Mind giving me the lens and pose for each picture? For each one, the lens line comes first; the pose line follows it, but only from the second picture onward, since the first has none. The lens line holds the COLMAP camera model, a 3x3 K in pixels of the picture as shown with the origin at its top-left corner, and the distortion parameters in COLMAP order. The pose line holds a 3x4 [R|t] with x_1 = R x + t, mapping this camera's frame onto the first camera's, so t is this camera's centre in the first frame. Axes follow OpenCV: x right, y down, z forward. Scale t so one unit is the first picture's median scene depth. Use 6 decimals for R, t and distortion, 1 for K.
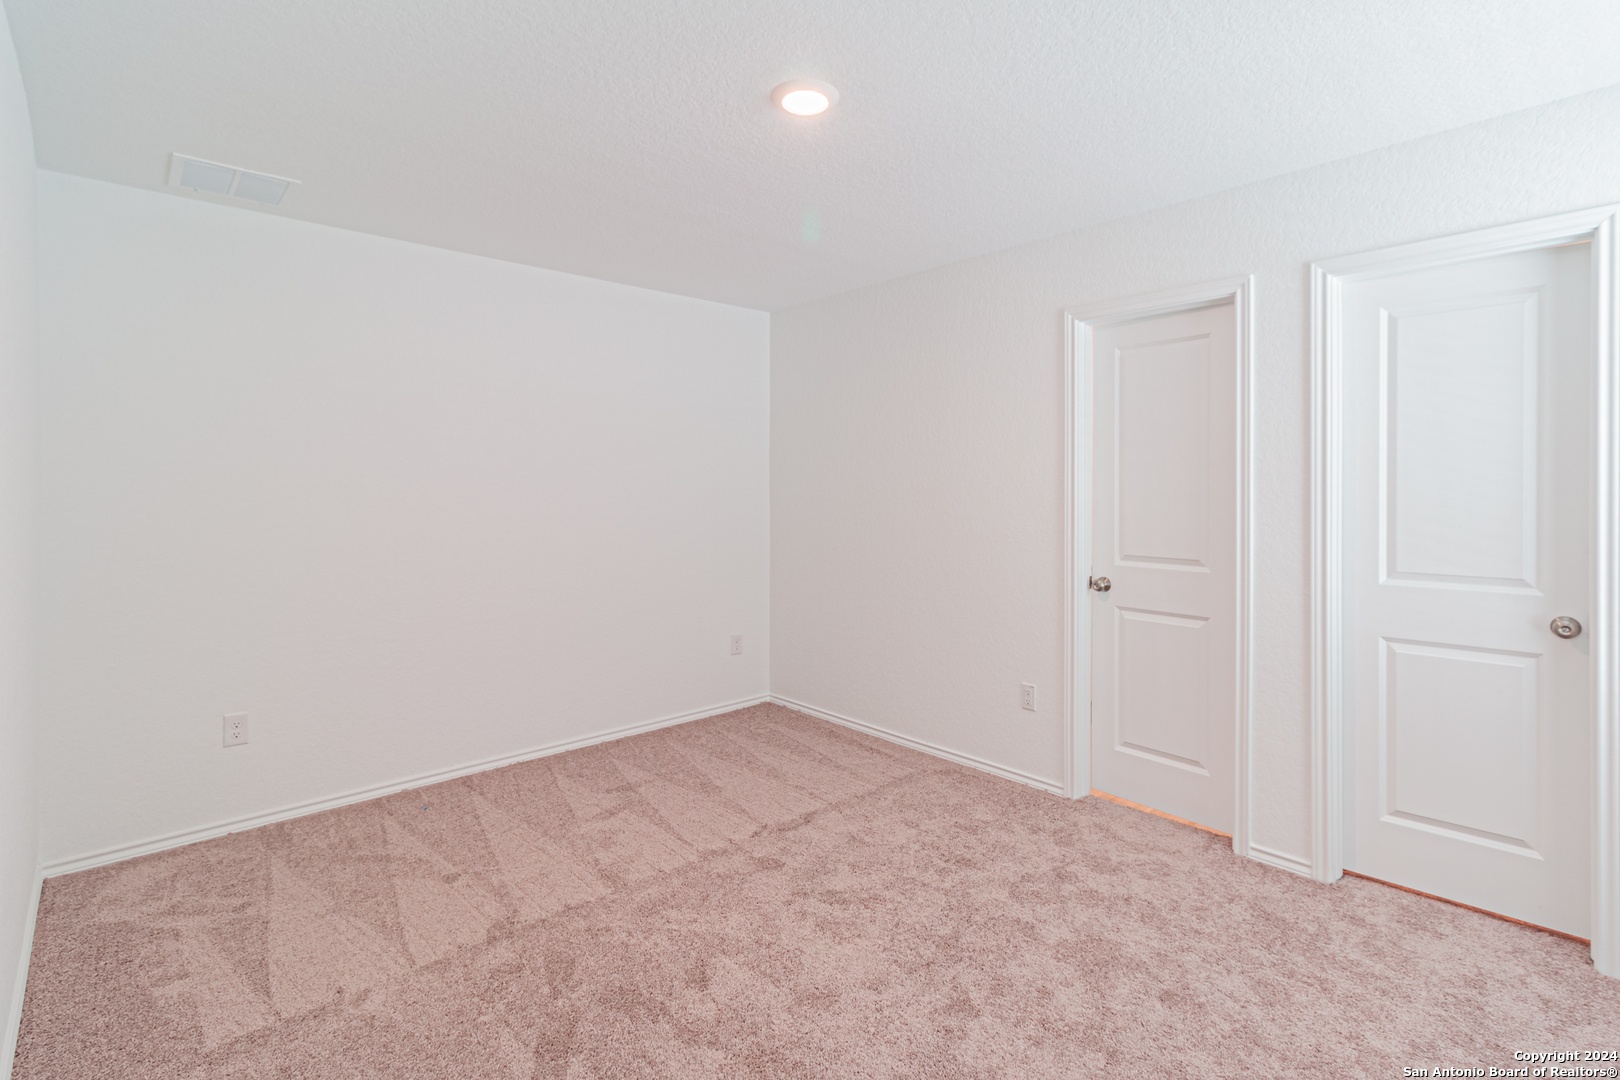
lens RADIAL K [[735.6, 0, 805.5], [0, 735.6, 499.5], [0, 0, 1]] dist [0.004590, 0.000710]
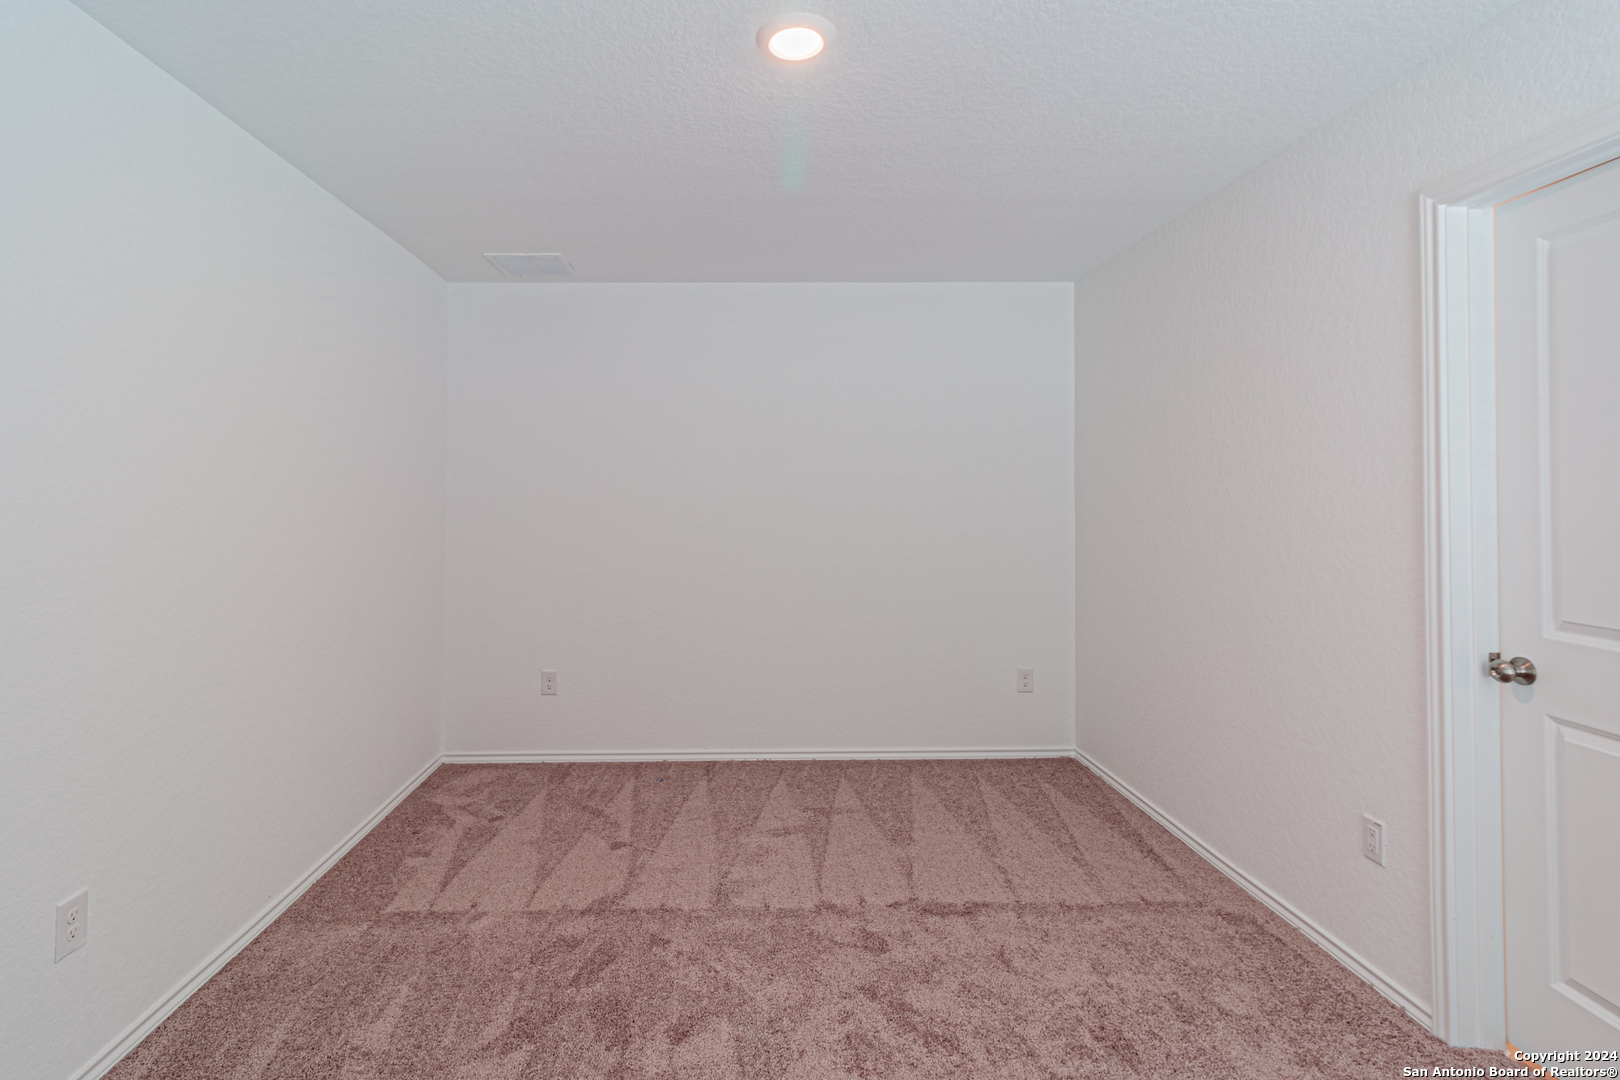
lens RADIAL K [[760.0, 0, 807.4], [0, 760.0, 487.6], [0, 0, 1]] dist [0.004892, 0.000477]
pose [[0.764348, -0.007551, -0.644760, 0.413922], [-0.007205, 0.999769, -0.020250, -0.006247], [0.644764, 0.020124, 0.764117, 0.251039]]
